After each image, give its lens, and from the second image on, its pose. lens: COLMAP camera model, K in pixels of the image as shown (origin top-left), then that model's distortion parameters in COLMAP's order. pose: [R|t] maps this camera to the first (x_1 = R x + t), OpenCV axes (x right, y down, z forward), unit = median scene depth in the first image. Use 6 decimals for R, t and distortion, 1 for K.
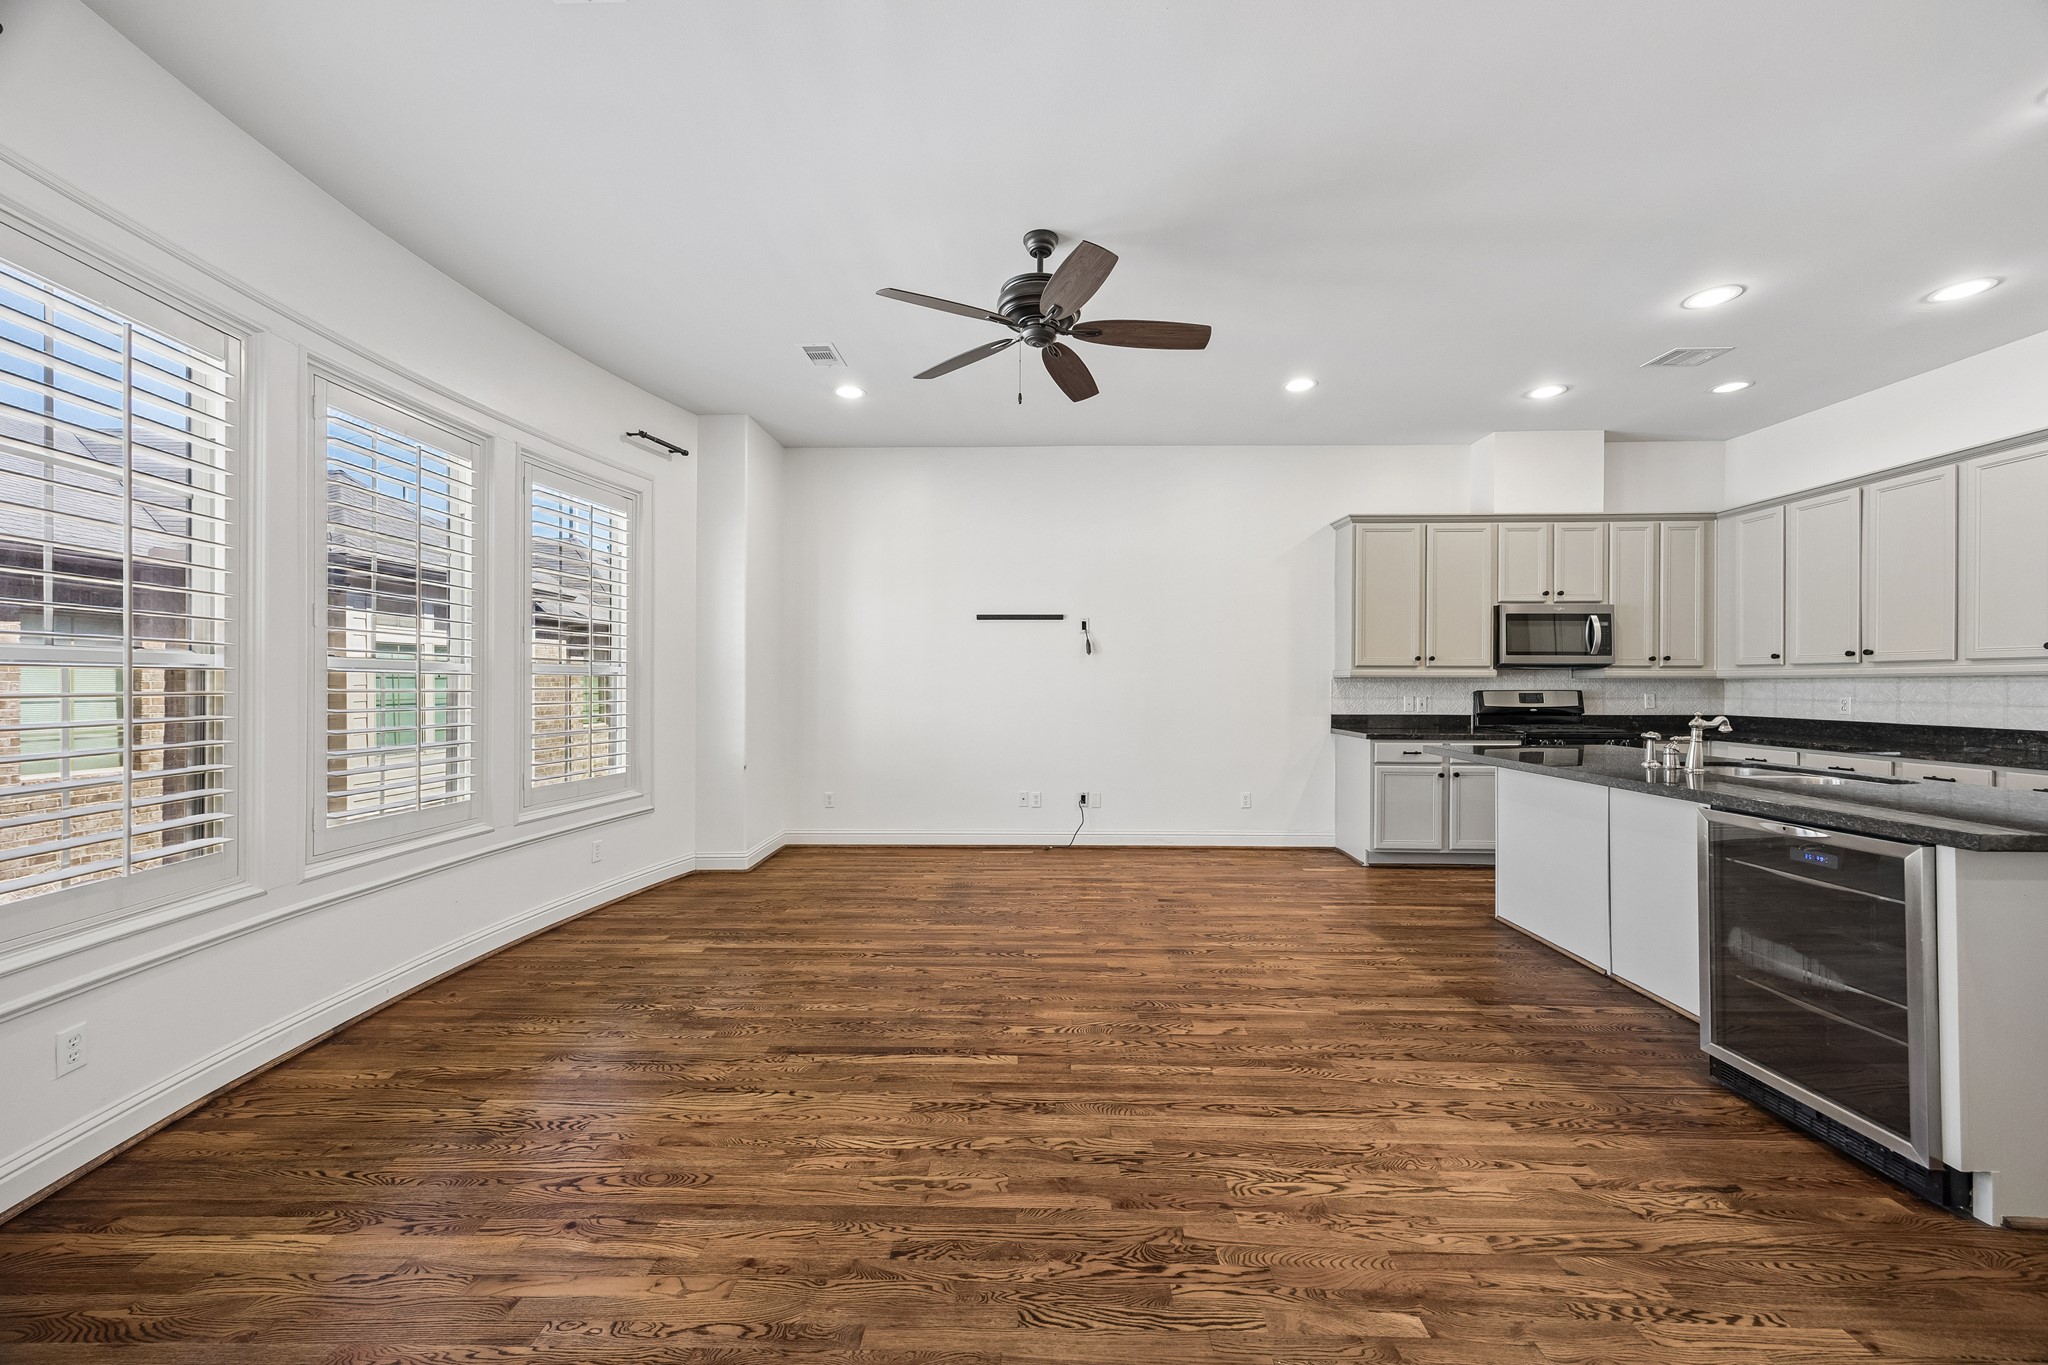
lens RADIAL K [[769.9, 0, 1016.8], [0, 769.9, 685.1], [0, 0, 1]] dist [0.006950, 0.000265]
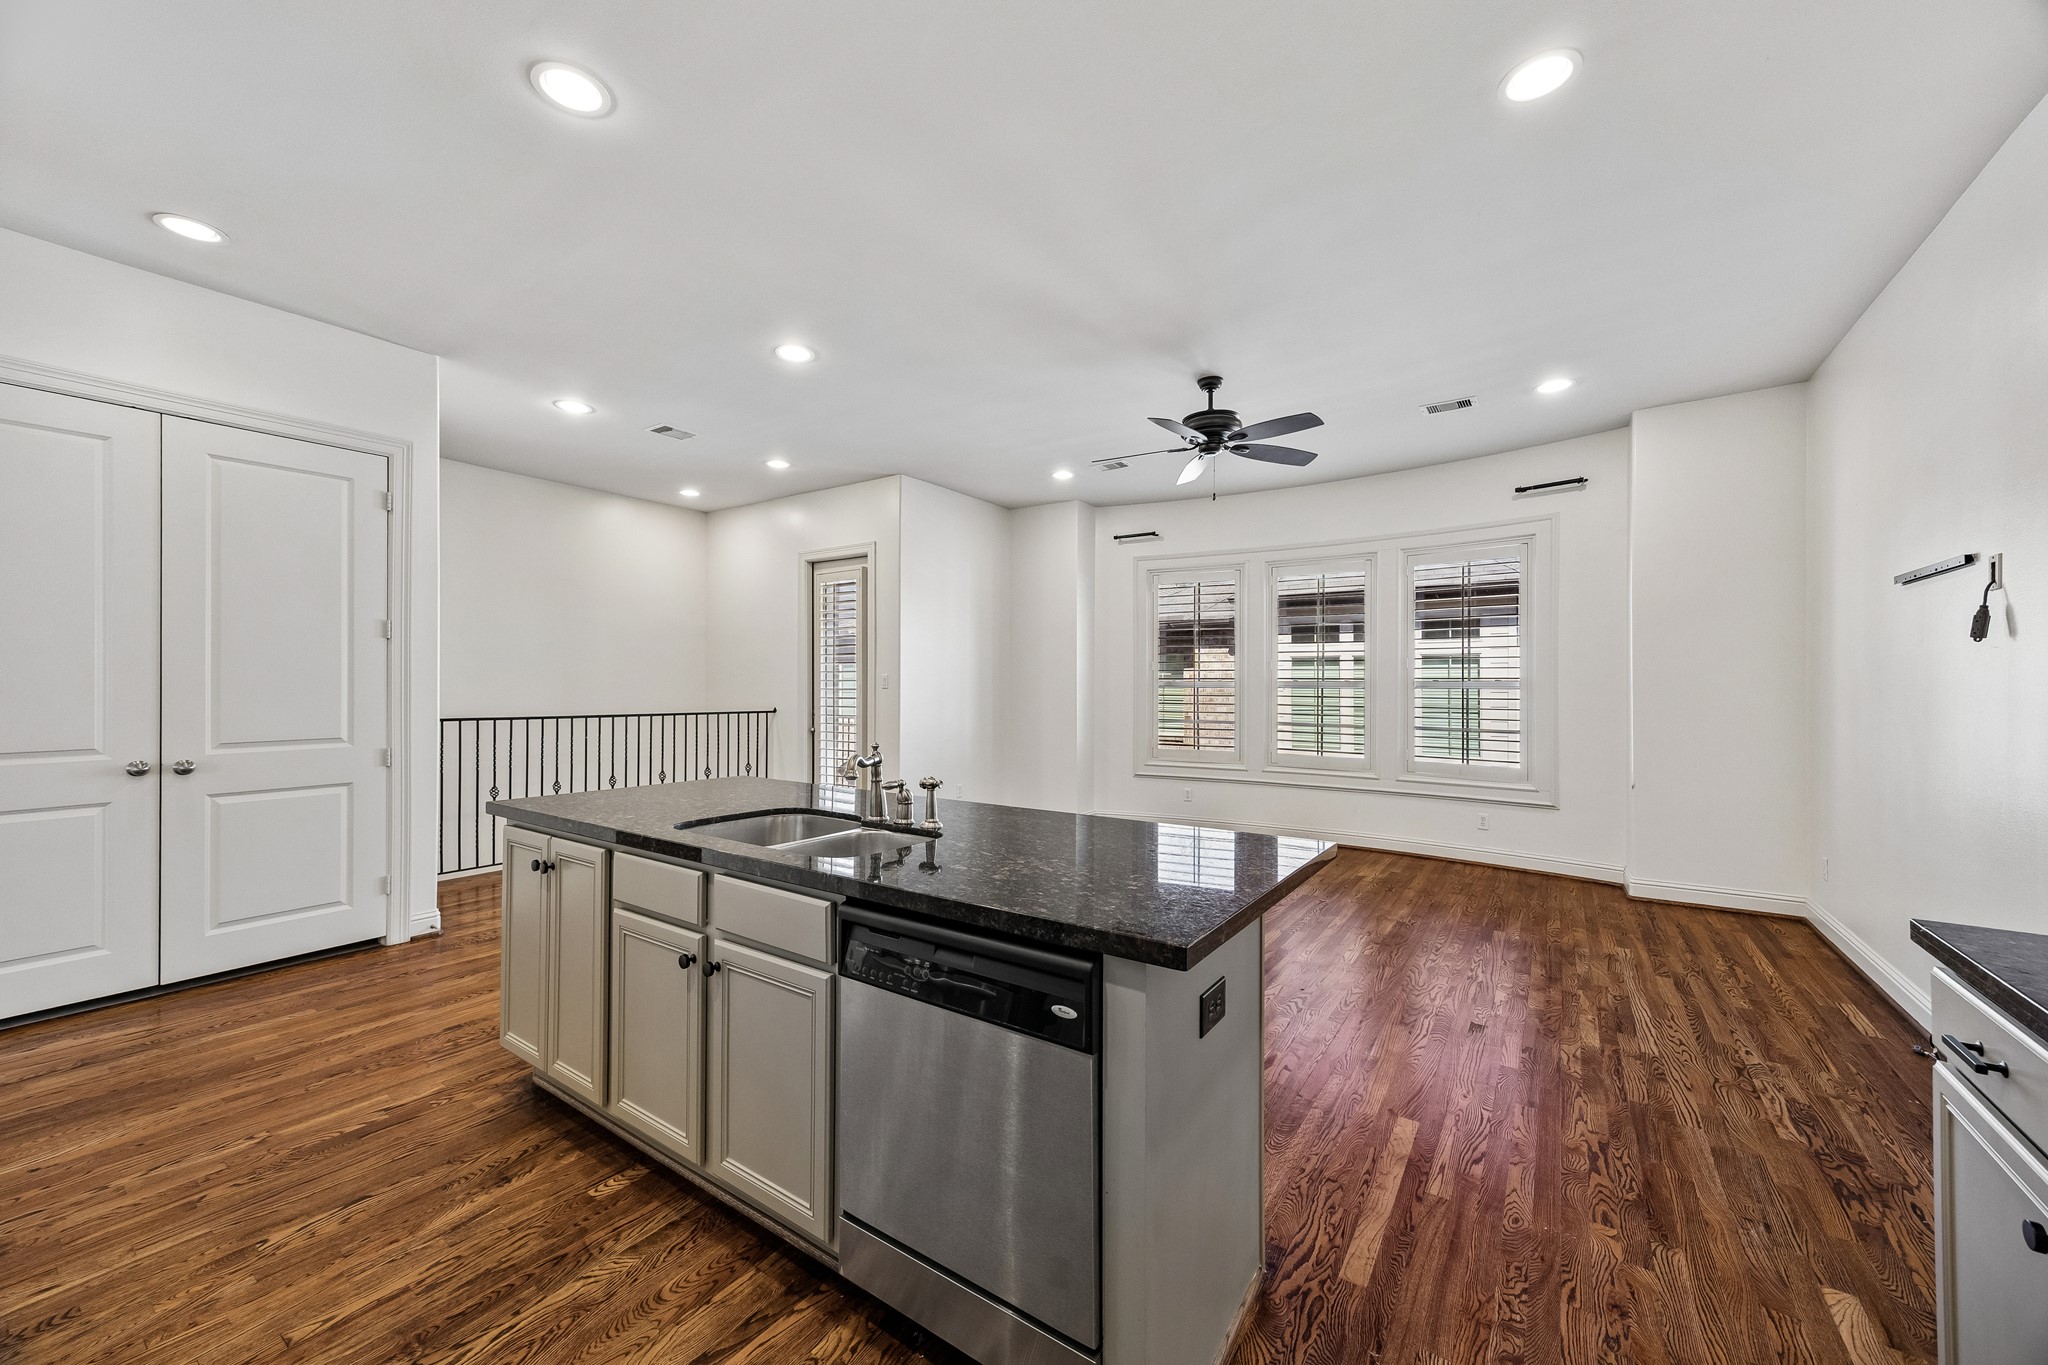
lens RADIAL K [[769.9, 0, 1021.0], [0, 769.9, 682.6], [0, 0, 1]] dist [0.006950, 0.000265]
pose [[-0.548847, -0.004758, -0.835909, 1.111003], [-0.006968, 0.999975, -0.001117, -0.018853], [0.835894, 0.005212, -0.548866, 1.184929]]
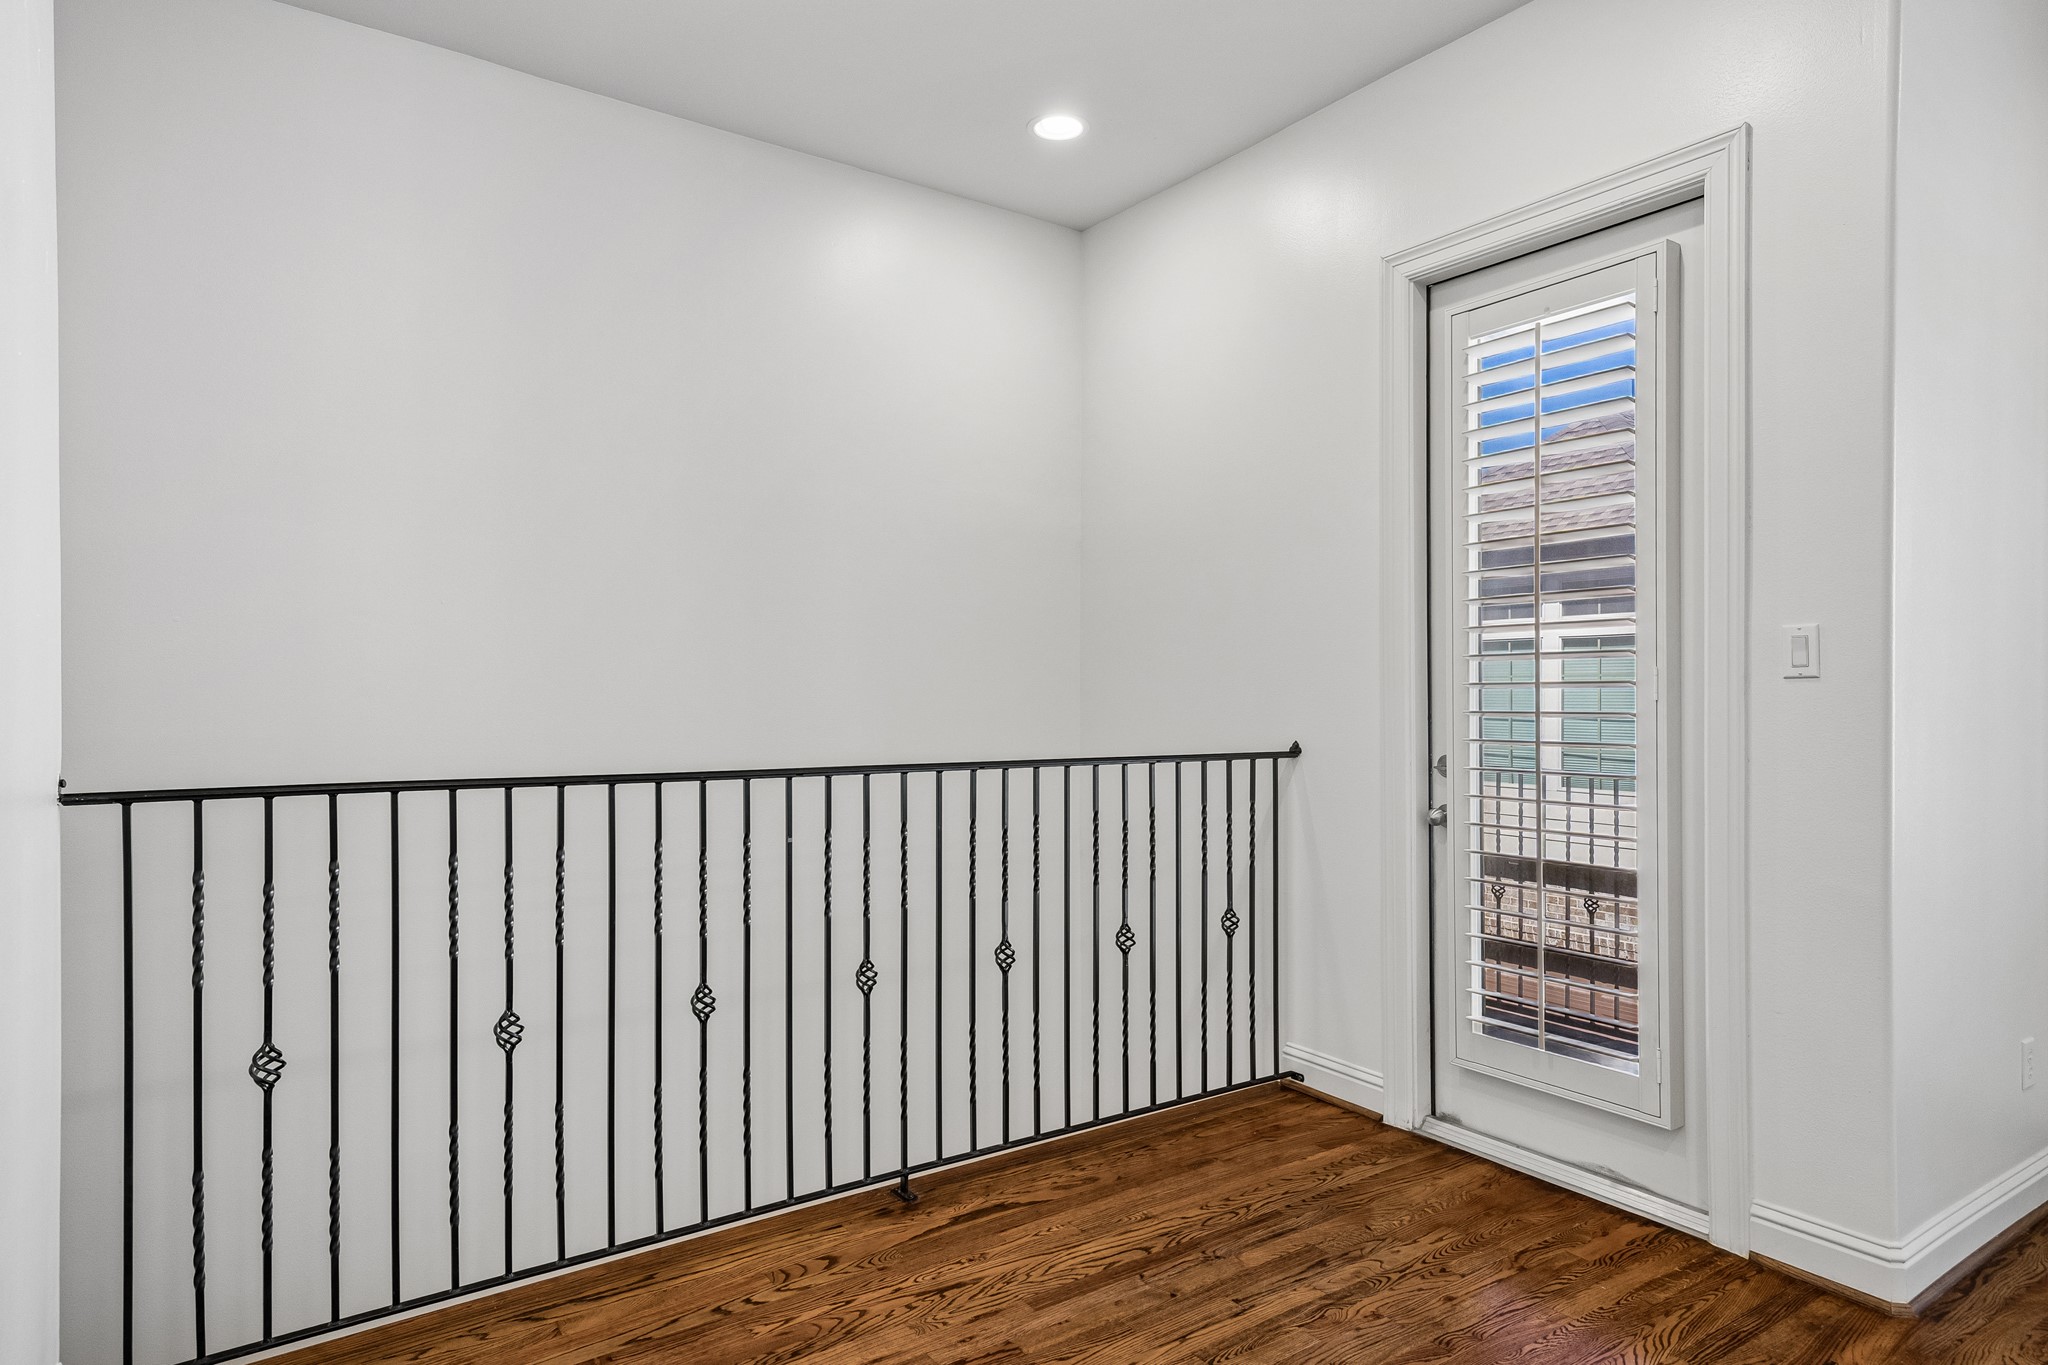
lens RADIAL K [[1171.2, 0, 1024.0], [0, 1171.2, 700.8], [0, 0, 1]] dist [0.019362, 0.001296]
pose [[-0.807201, 0.003815, -0.590264, 0.627348], [-0.001673, 0.999960, 0.008752, 0.002257], [0.590274, 0.008052, -0.807163, 0.314323]]
